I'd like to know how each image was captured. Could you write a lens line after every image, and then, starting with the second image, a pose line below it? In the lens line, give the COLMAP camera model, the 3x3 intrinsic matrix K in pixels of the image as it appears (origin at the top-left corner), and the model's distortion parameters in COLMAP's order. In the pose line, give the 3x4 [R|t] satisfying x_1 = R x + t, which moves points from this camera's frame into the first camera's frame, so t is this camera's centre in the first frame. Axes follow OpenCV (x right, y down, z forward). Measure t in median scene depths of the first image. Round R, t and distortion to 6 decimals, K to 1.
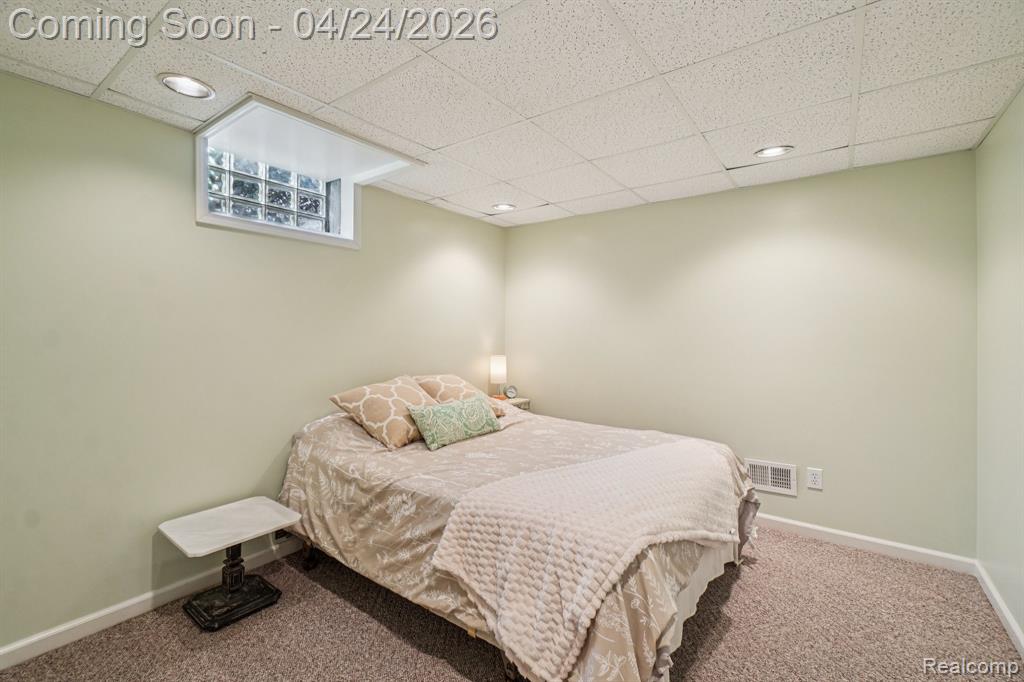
lens RADIAL K [[442.7, 0, 516.3], [0, 442.7, 329.2], [0, 0, 1]] dist [-0.003083, -0.000047]
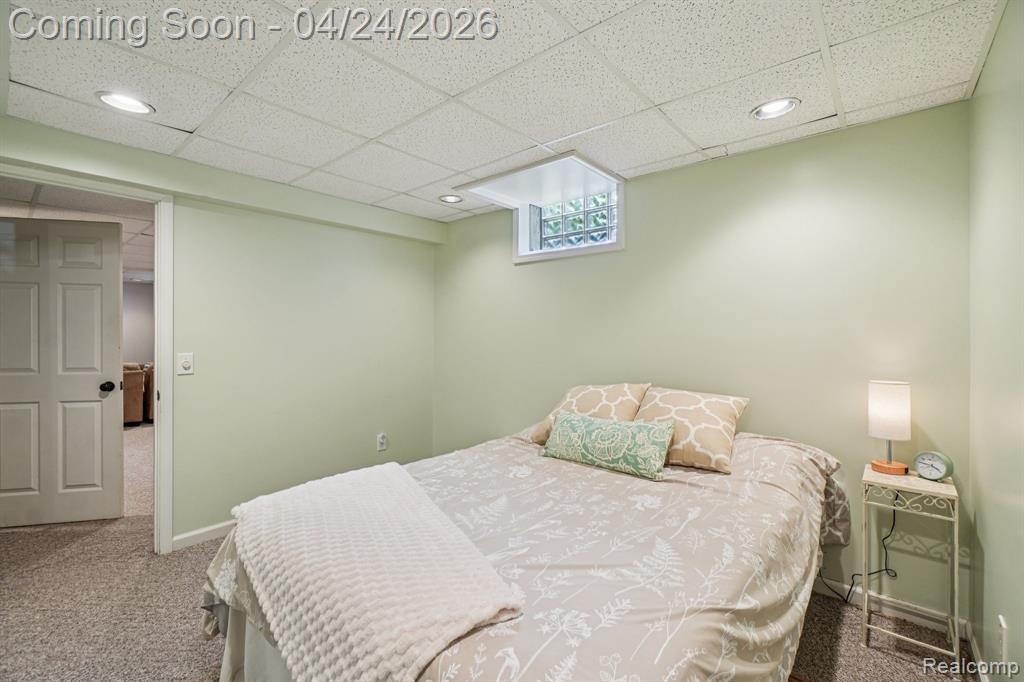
lens RADIAL K [[451.4, 0, 532.9], [0, 451.4, 336.9], [0, 0, 1]] dist [-0.000927, -0.000043]
pose [[-0.061113, -0.002023, -0.998129, 0.704996], [-0.000446, 0.999998, -0.001999, 0.015807], [0.998131, 0.000323, -0.061114, 0.931339]]
